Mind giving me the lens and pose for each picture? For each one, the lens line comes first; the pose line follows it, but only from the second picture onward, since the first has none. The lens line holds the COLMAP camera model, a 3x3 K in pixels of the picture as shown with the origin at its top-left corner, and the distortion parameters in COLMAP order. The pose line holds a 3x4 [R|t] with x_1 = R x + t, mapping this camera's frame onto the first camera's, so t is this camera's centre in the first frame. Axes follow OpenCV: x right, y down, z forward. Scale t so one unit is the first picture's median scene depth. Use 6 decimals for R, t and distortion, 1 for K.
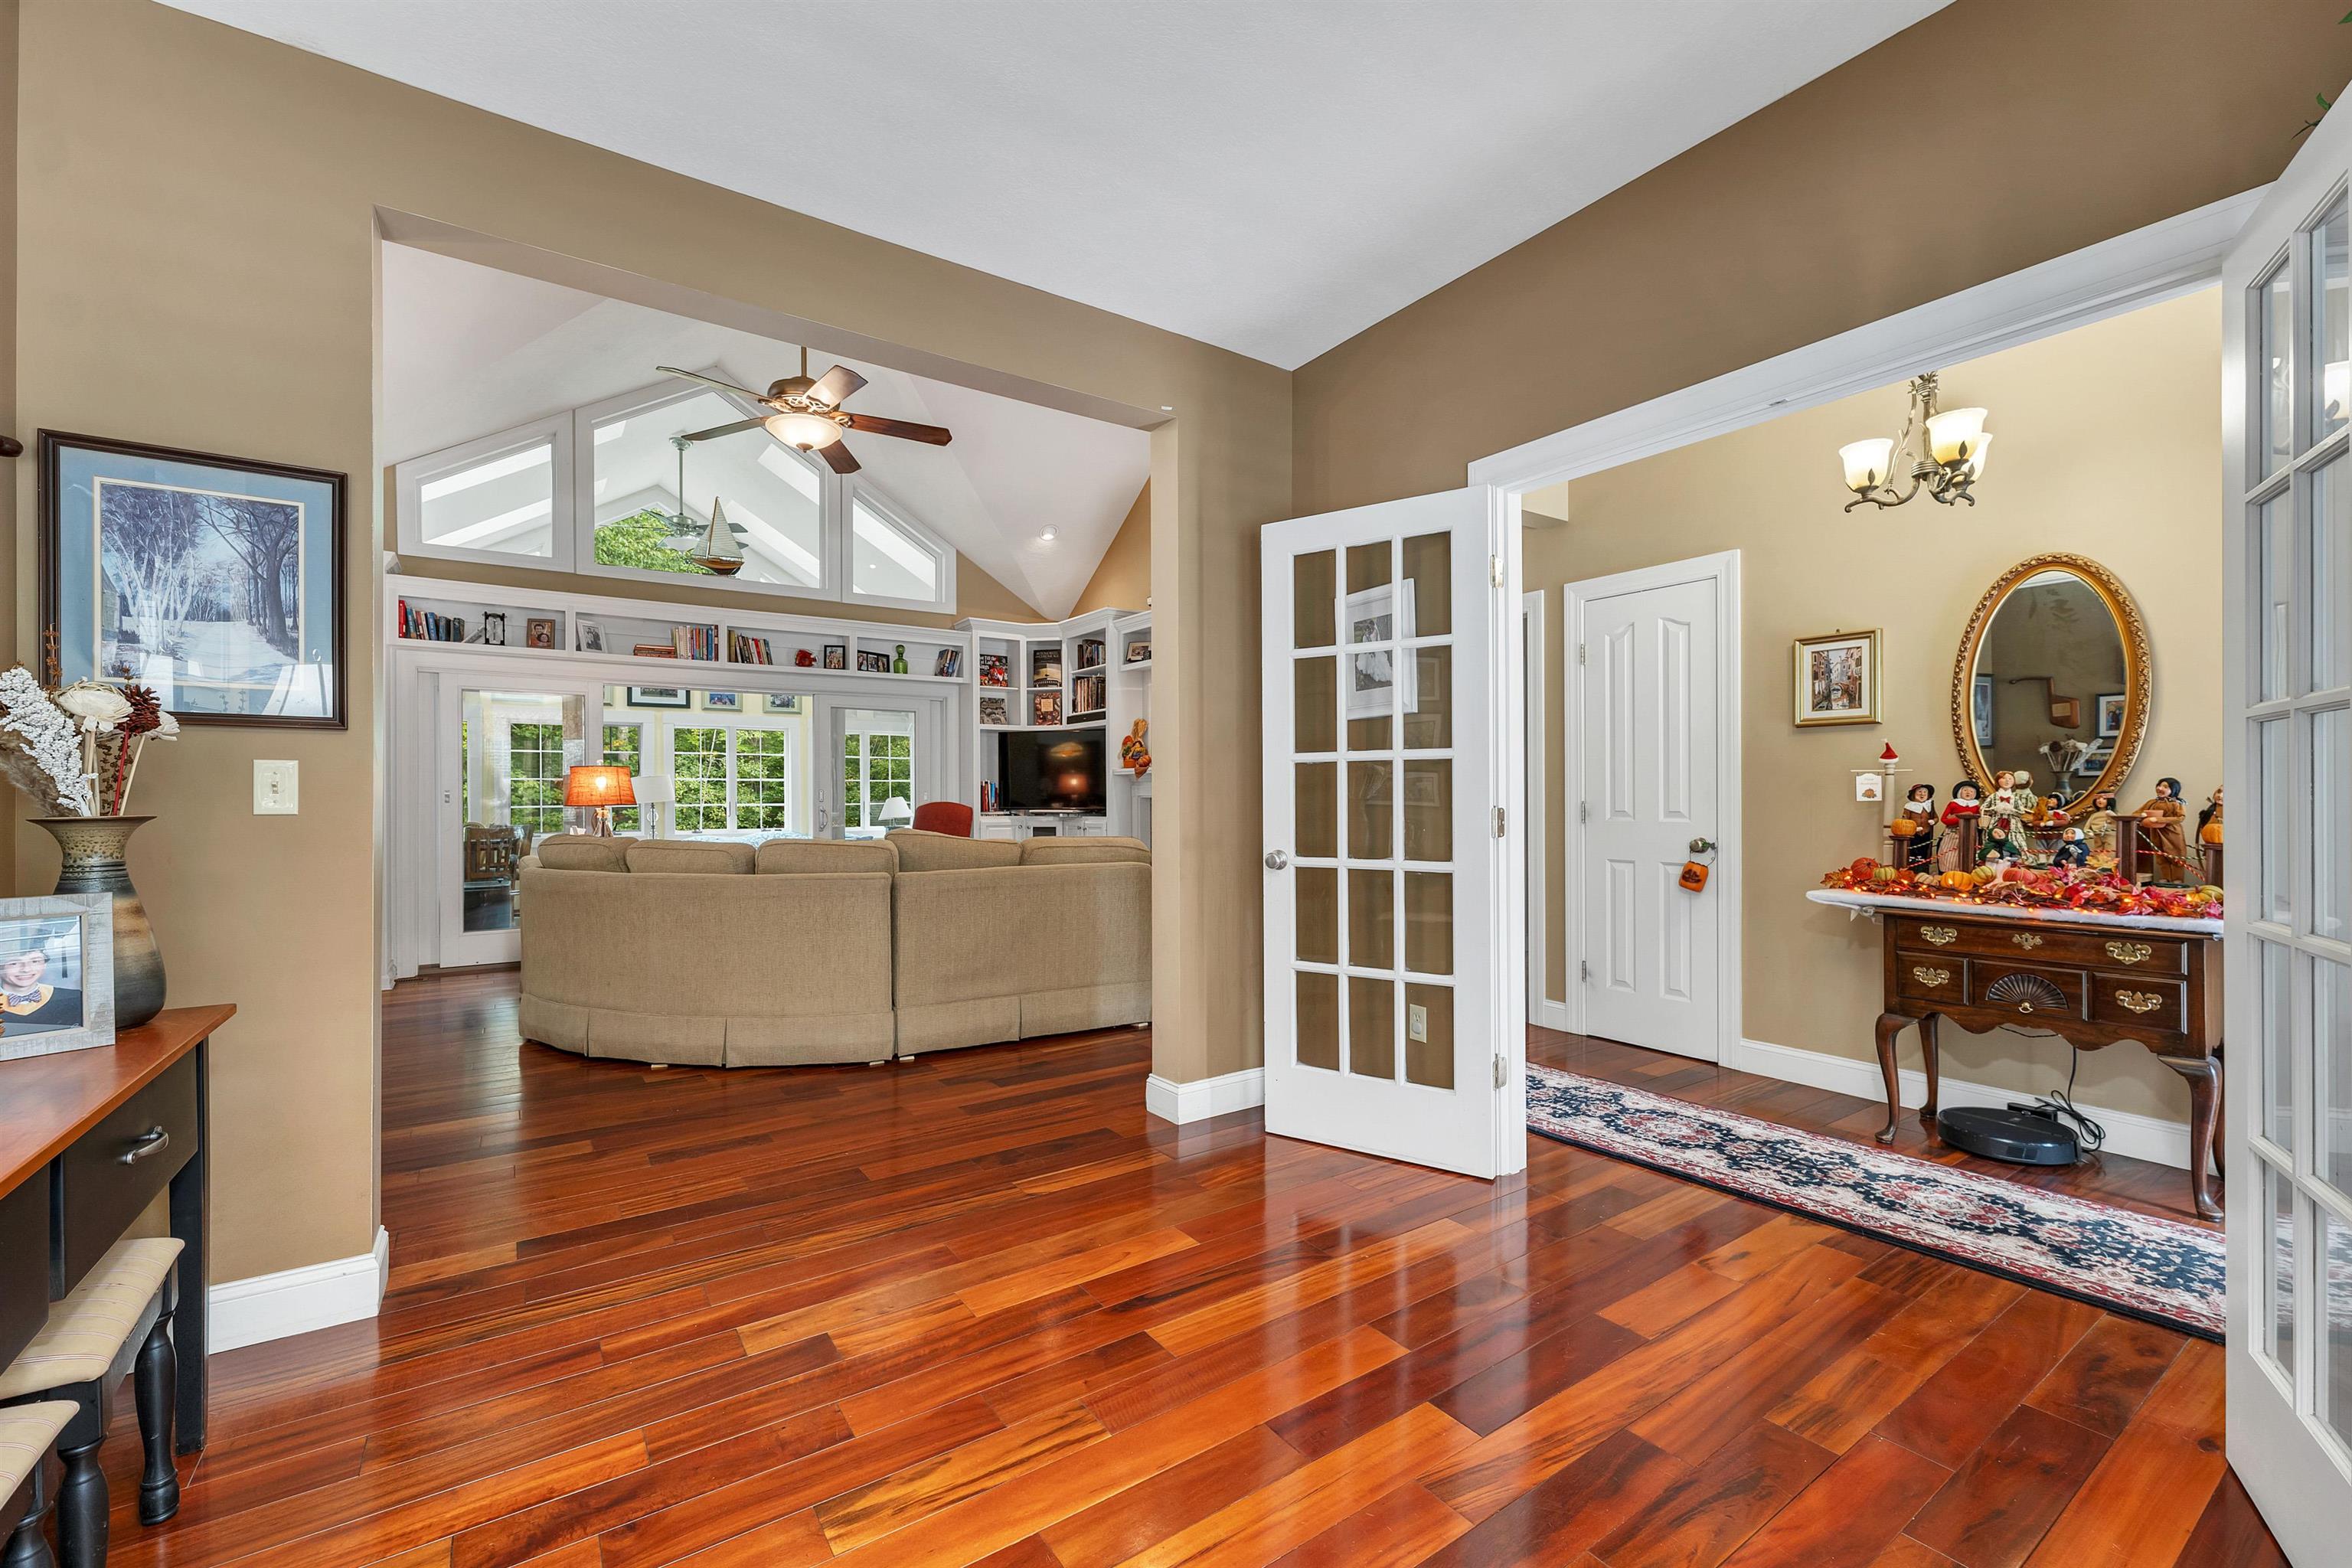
lens RADIAL K [[954.4, 0, 1166.5], [0, 954.4, 821.9], [0, 0, 1]] dist [-0.000455, -0.000120]
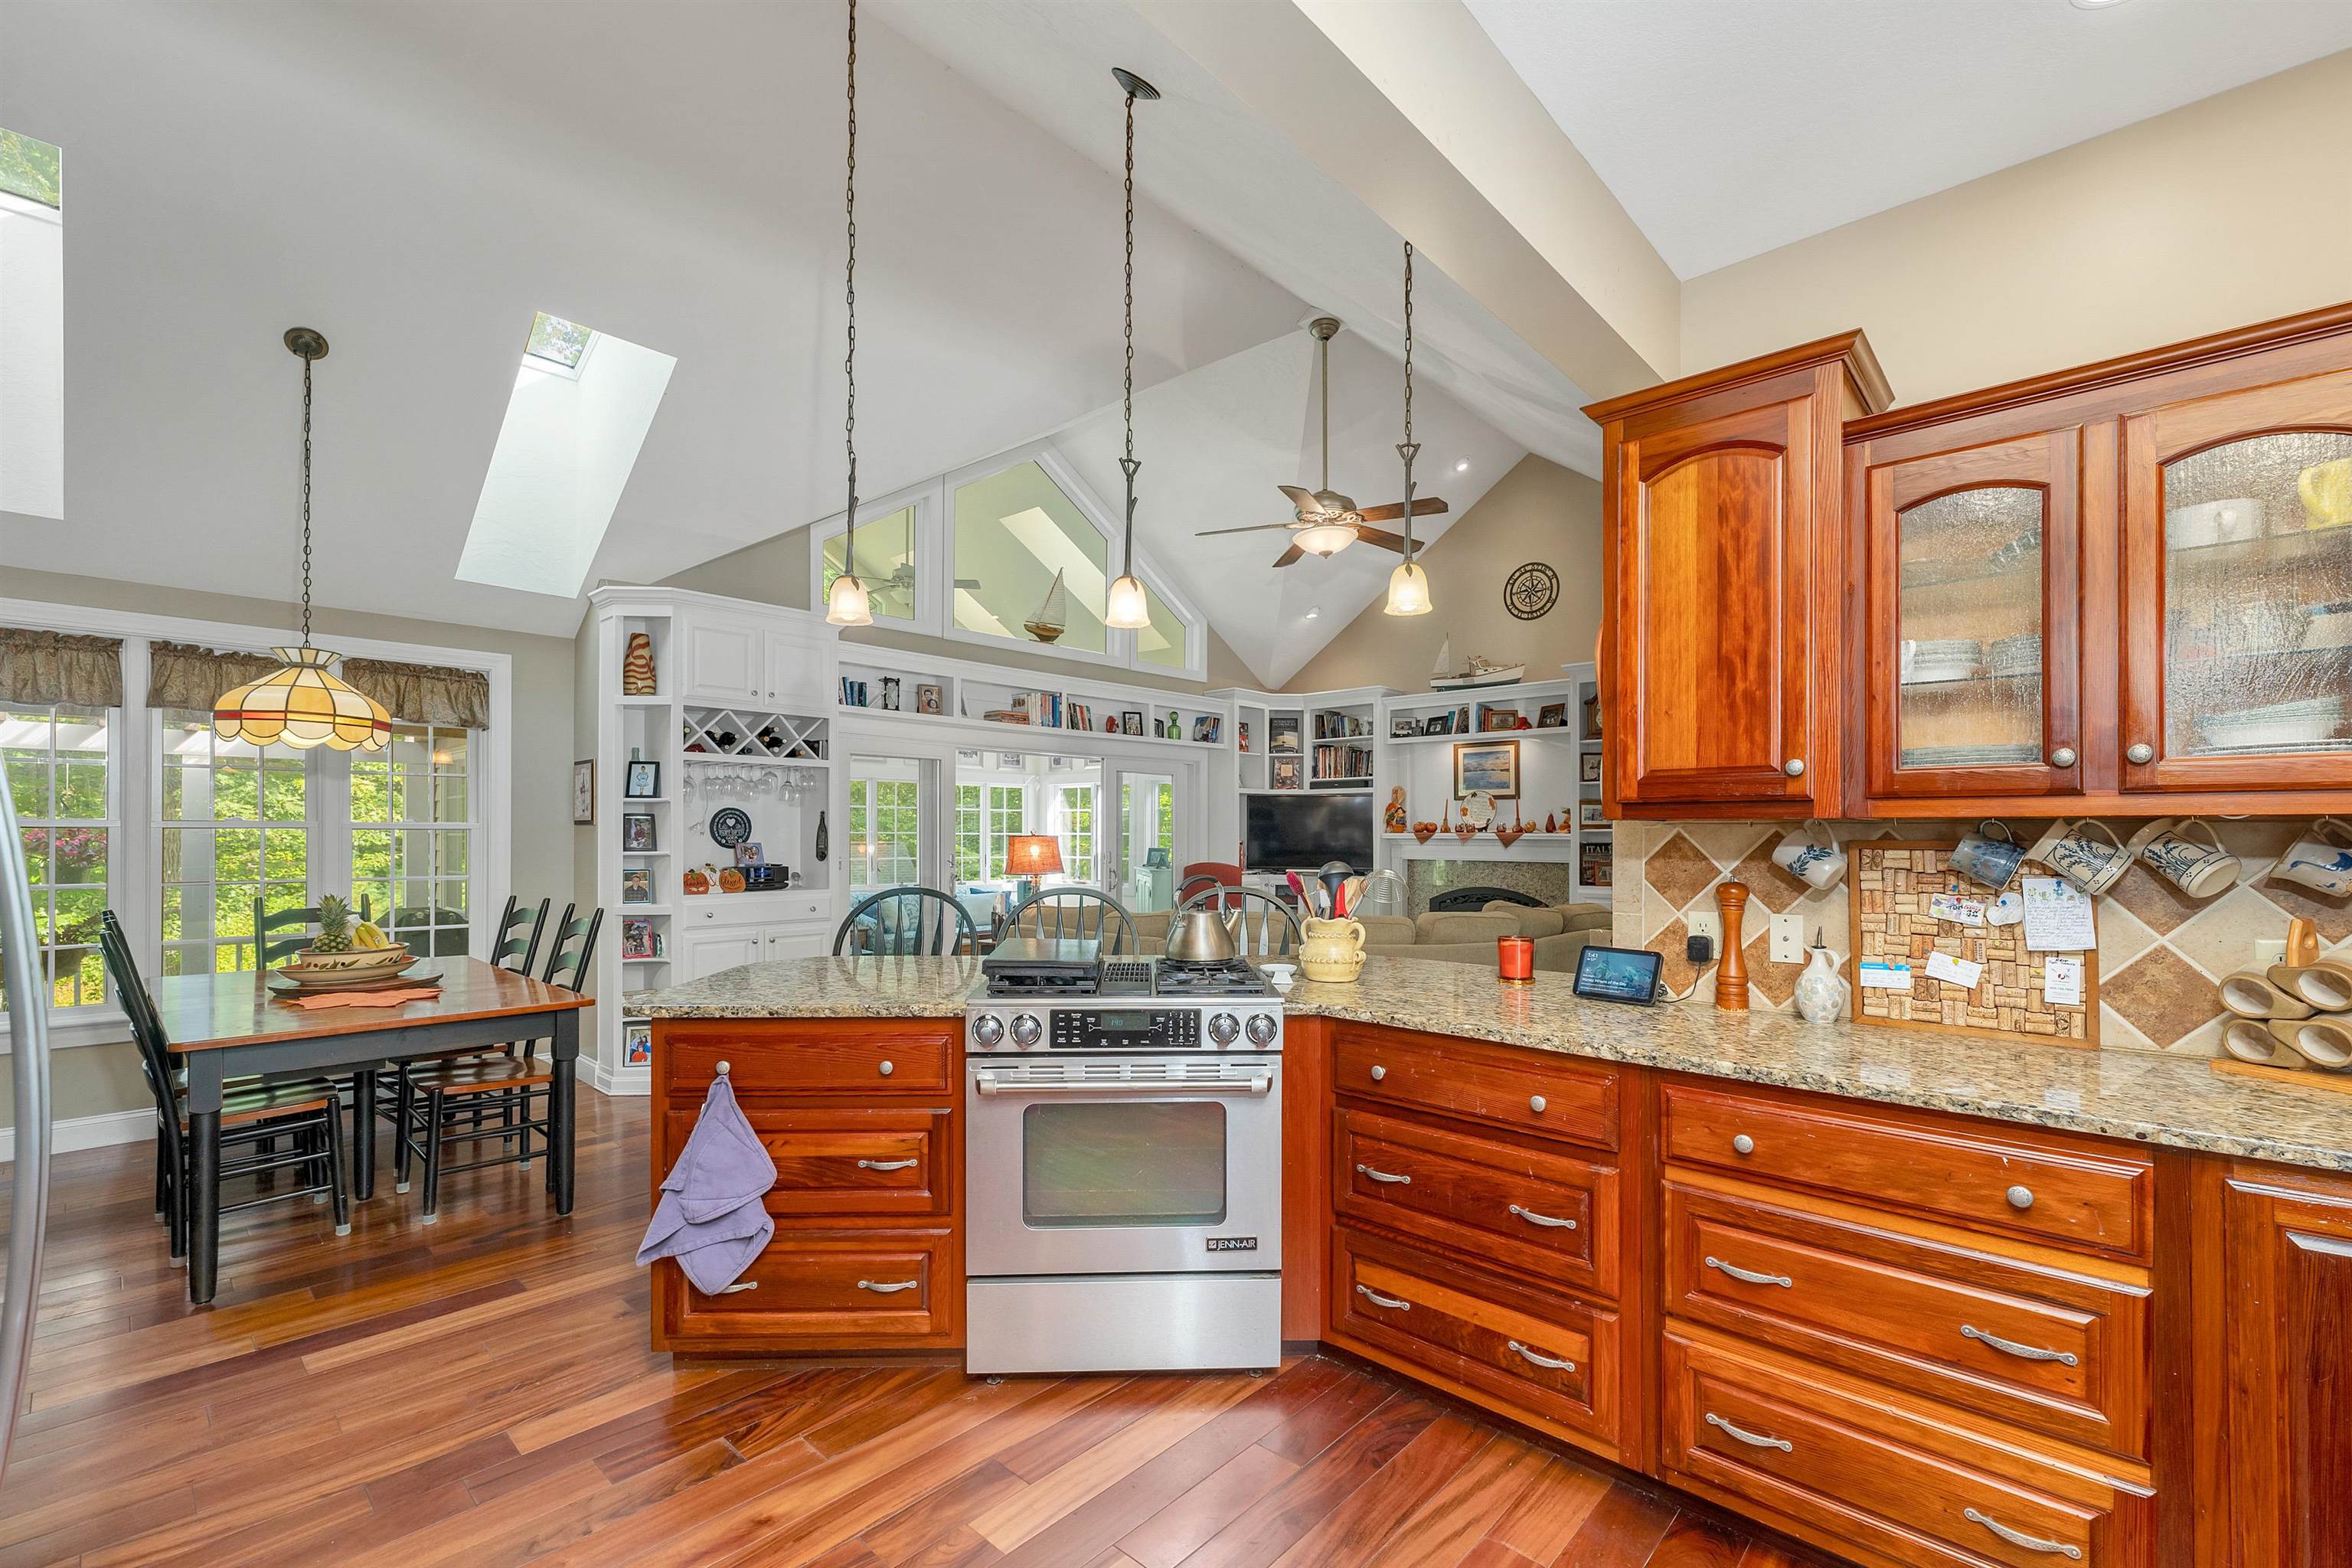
lens RADIAL K [[954.4, 0, 1166.5], [0, 954.4, 821.9], [0, 0, 1]] dist [-0.000455, -0.000120]
pose [[0.970679, 0.003909, 0.240349, -0.528334], [0.004394, 0.999412, -0.034002, -0.030086], [-0.240341, 0.034061, 0.970091, -0.000703]]
